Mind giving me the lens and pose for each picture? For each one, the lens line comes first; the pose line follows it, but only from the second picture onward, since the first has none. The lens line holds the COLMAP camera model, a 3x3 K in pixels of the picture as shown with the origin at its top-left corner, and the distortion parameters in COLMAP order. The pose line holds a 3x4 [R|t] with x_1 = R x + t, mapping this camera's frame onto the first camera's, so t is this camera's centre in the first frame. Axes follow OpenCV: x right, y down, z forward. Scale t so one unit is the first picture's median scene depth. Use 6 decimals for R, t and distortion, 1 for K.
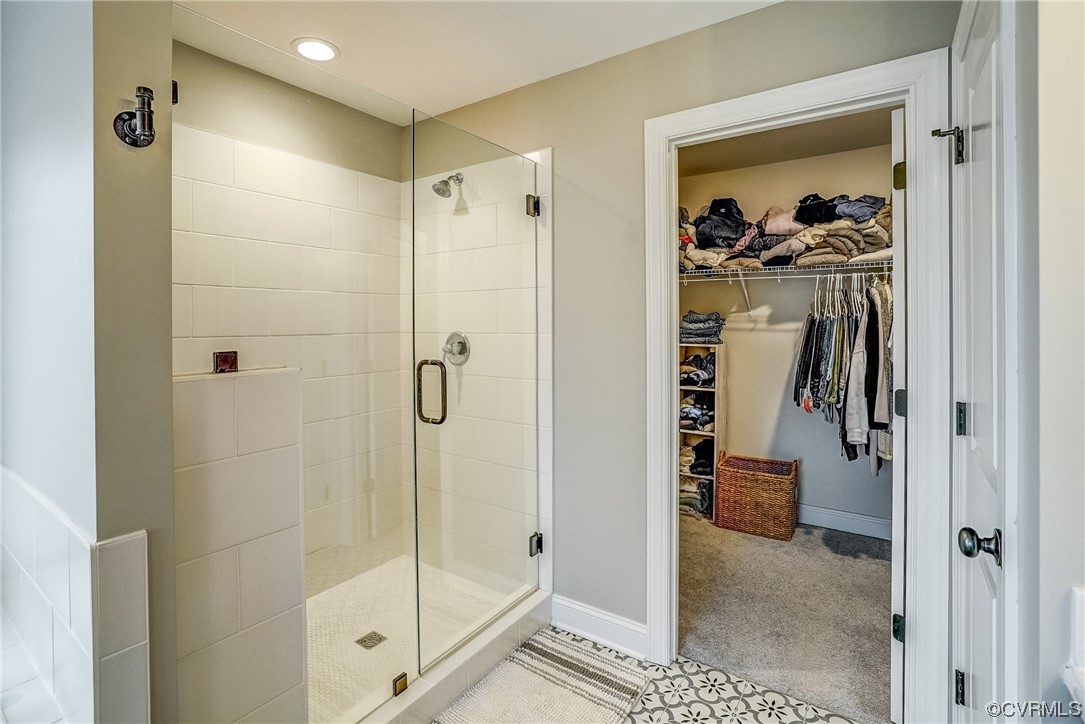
lens RADIAL K [[515.9, 0, 535.2], [0, 515.9, 322.1], [0, 0, 1]] dist [-0.053219, 0.017051]
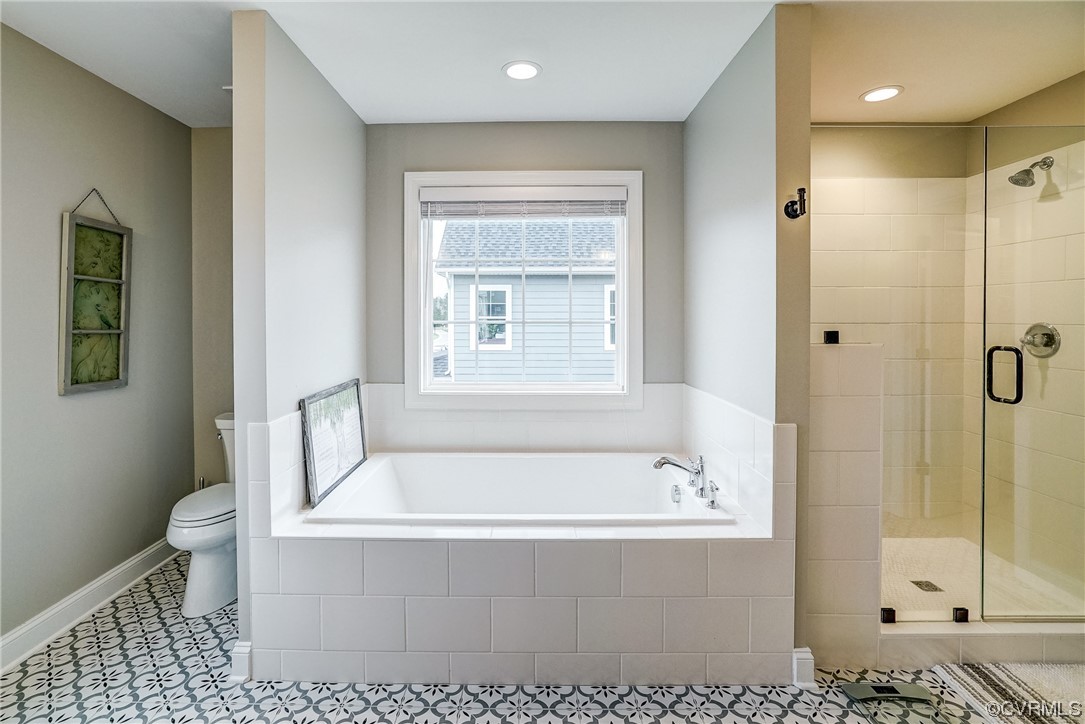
lens RADIAL K [[503.8, 0, 524.0], [0, 503.8, 325.8], [0, 0, 1]] dist [-0.028200, 0.012892]
pose [[0.567343, 0.017961, -0.823286, 0.069854], [0.001043, 0.999746, 0.022529, 0.002632], [0.823481, -0.013641, 0.567180, -0.356574]]
